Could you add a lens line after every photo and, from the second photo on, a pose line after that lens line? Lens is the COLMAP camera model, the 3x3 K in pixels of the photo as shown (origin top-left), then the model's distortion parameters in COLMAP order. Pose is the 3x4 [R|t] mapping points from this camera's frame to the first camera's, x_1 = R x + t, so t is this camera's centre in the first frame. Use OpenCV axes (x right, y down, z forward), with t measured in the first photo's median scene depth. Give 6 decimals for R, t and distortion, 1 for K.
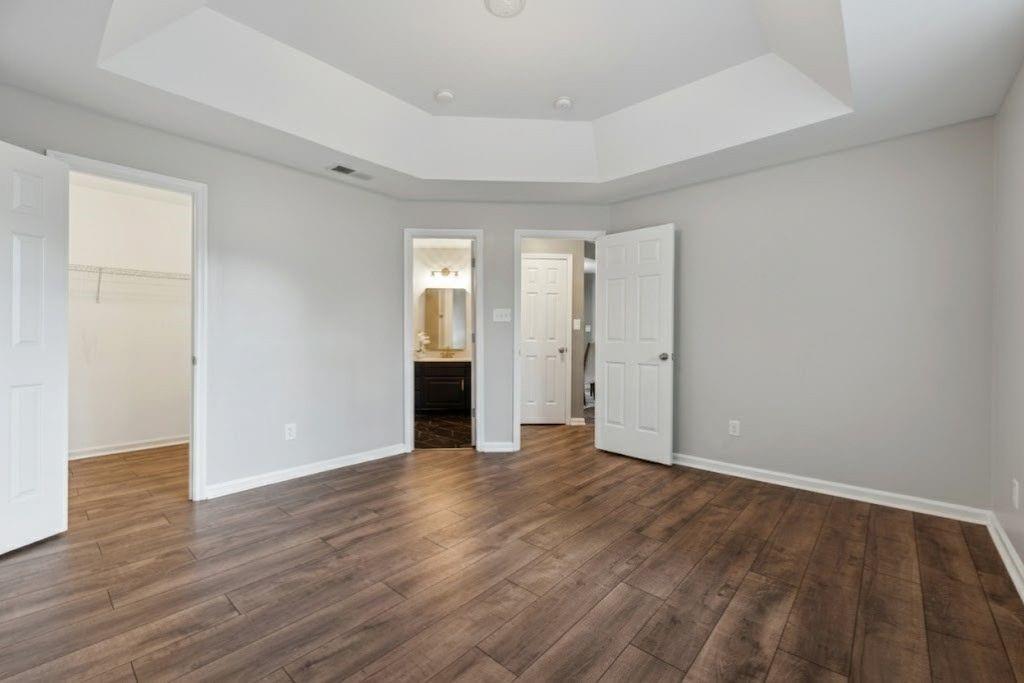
lens RADIAL K [[434.0, 0, 511.8], [0, 434.0, 335.3], [0, 0, 1]] dist [-0.005020, 0.001326]
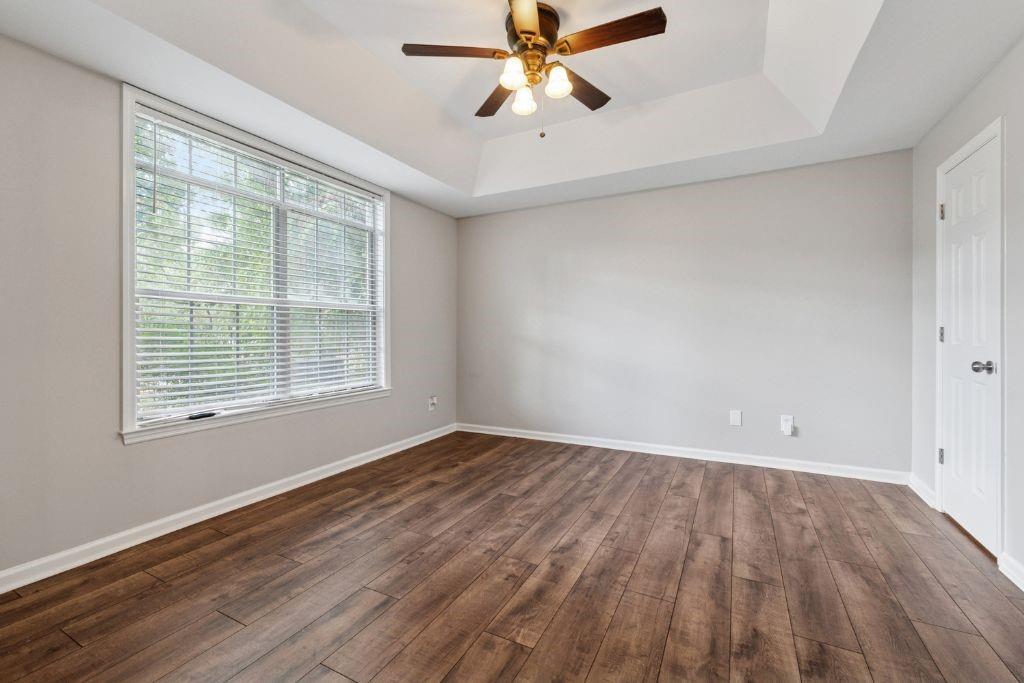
lens RADIAL K [[434.0, 0, 512.9], [0, 434.0, 335.4], [0, 0, 1]] dist [-0.005020, 0.001326]
pose [[-0.971312, 0.001038, -0.237808, 0.316885], [-0.002673, 0.999880, 0.015284, -0.006937], [0.237795, 0.015481, -0.971192, 2.132410]]
